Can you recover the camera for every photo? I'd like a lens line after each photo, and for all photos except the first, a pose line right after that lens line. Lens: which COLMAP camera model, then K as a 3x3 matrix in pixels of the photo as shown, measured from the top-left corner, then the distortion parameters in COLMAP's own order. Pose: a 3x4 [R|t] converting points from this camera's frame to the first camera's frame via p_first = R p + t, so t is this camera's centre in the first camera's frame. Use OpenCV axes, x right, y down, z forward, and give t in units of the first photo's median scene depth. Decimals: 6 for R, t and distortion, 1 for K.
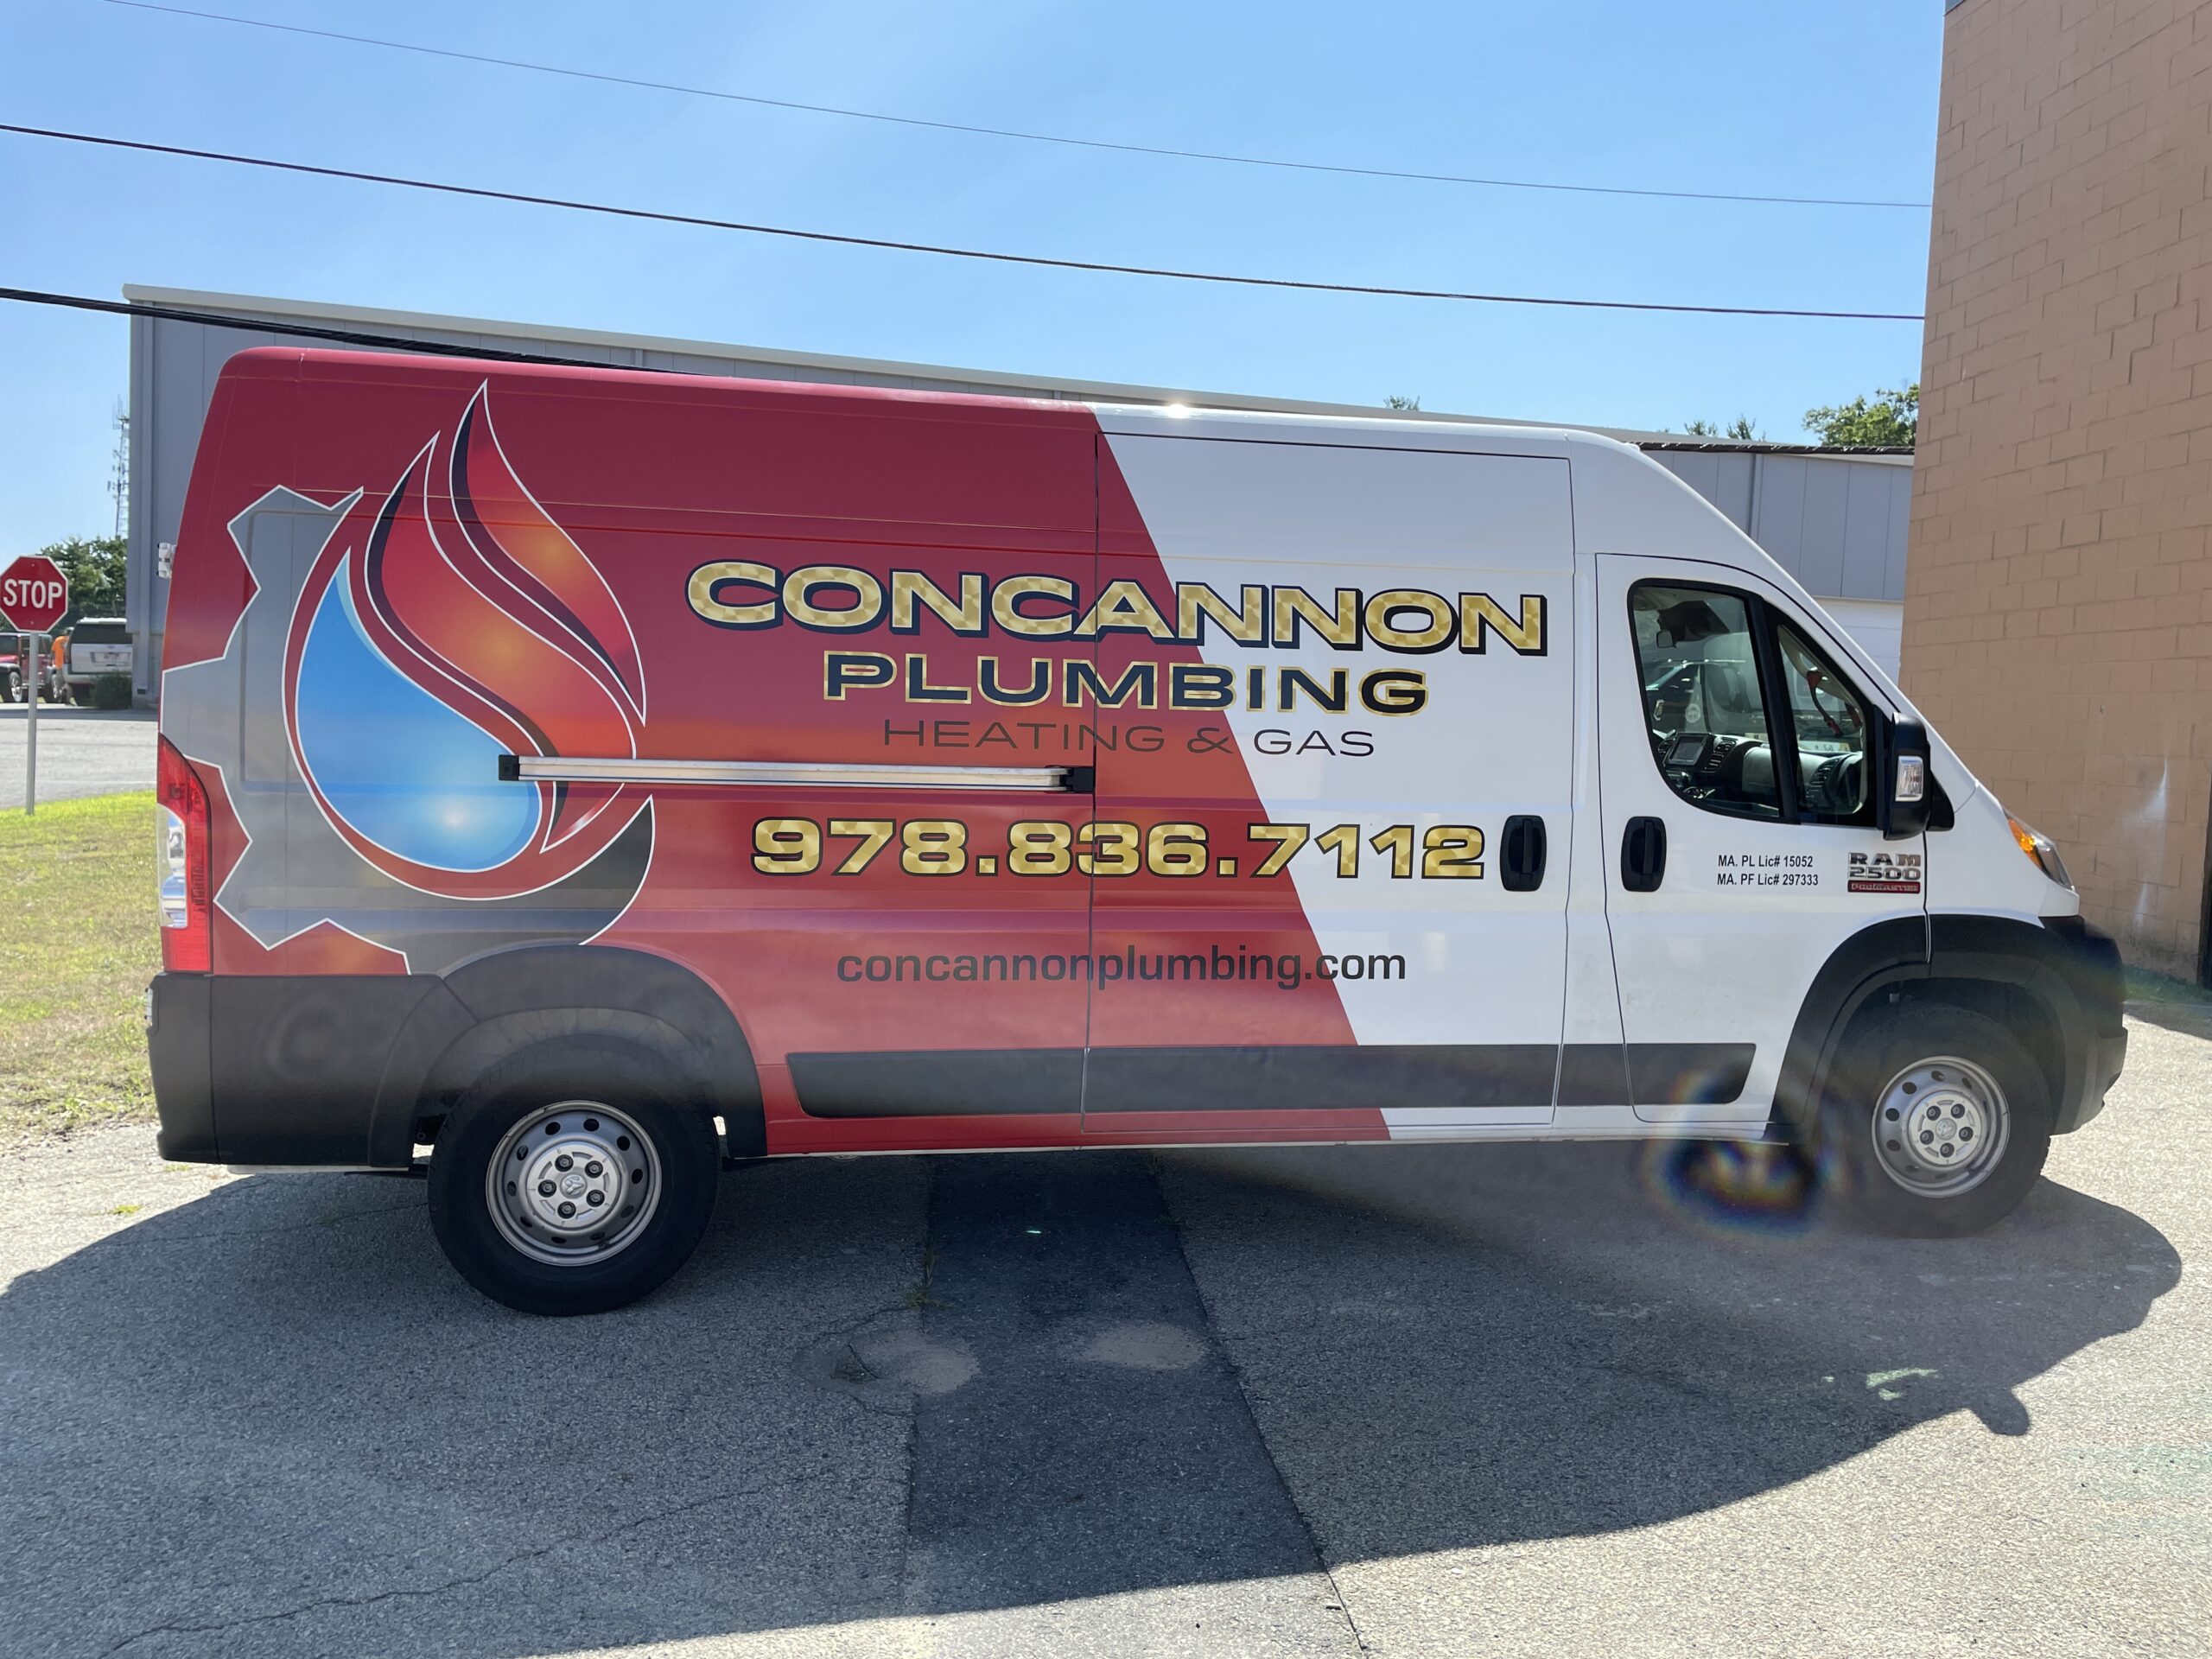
lens RADIAL K [[1699.0, 0, 1106.0], [0, 1699.0, 829.5], [0, 0, 1]] dist [0.103308, -0.144507]
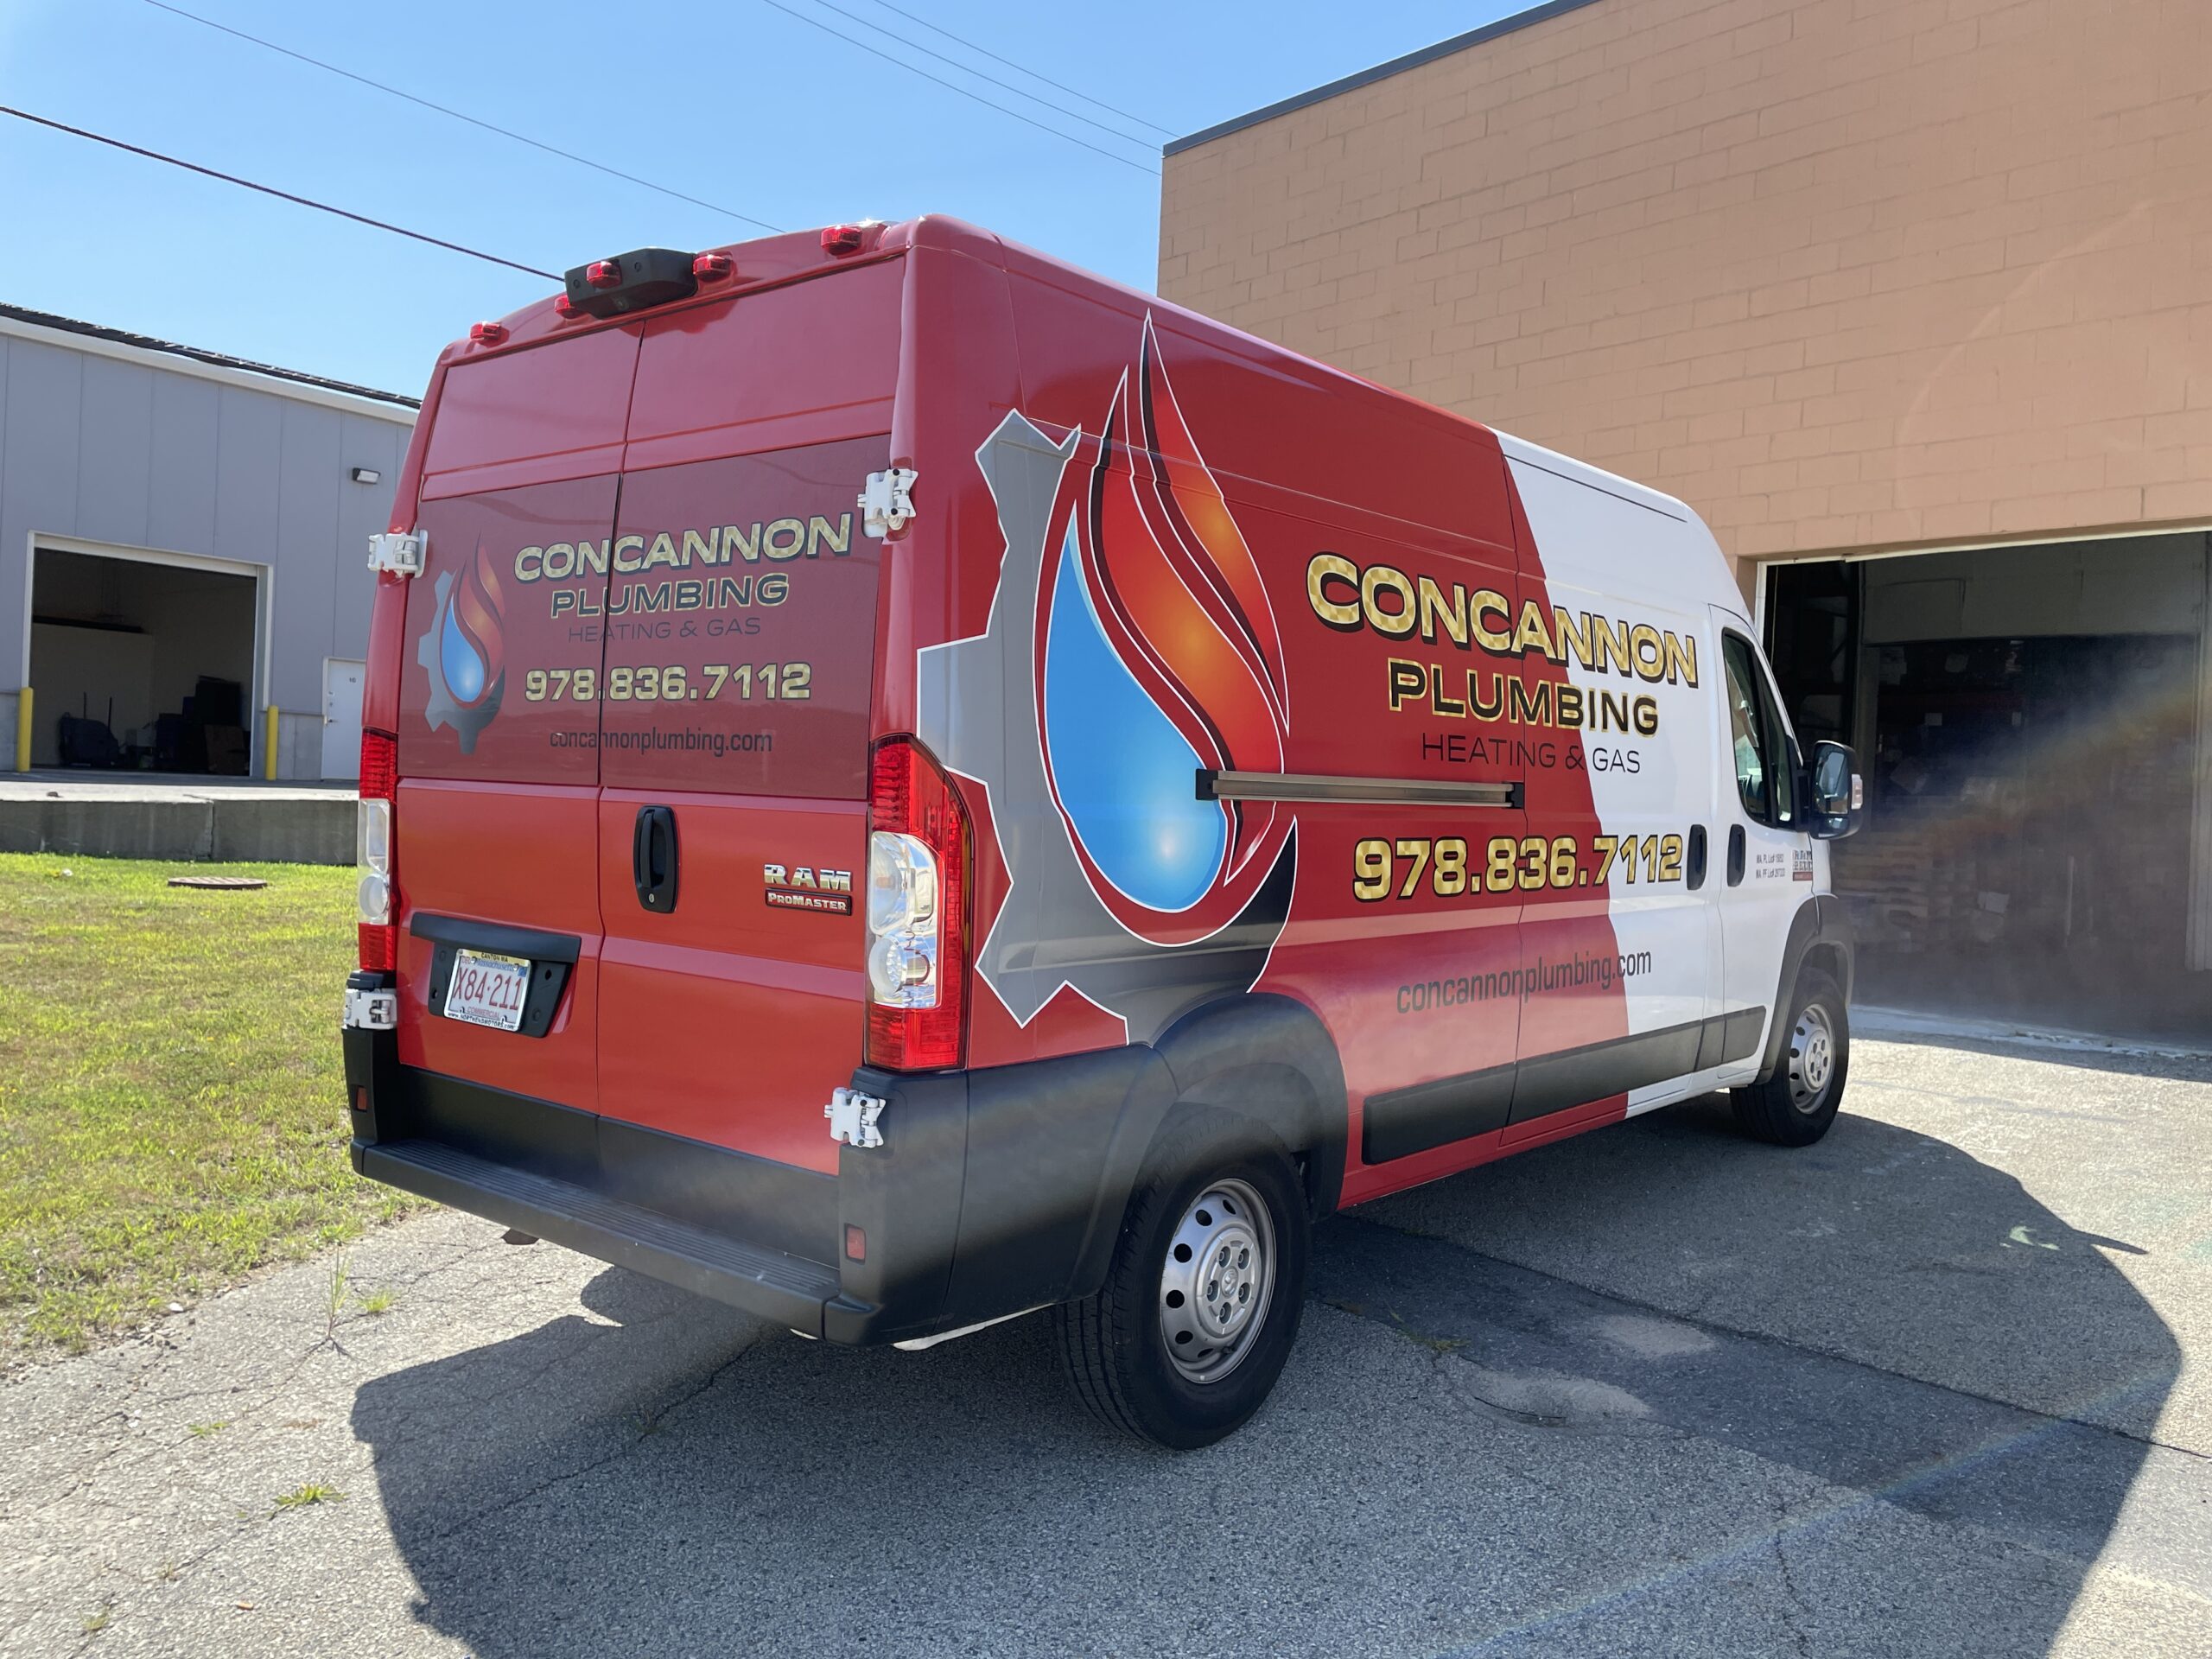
lens RADIAL K [[1699.0, 0, 1106.0], [0, 1699.0, 829.5], [0, 0, 1]] dist [0.103308, -0.144507]
pose [[0.770025, -0.018866, 0.637734, -0.869879], [0.030239, 0.999519, -0.006943, -0.009521], [-0.637296, 0.024631, 0.770225, 0.382707]]
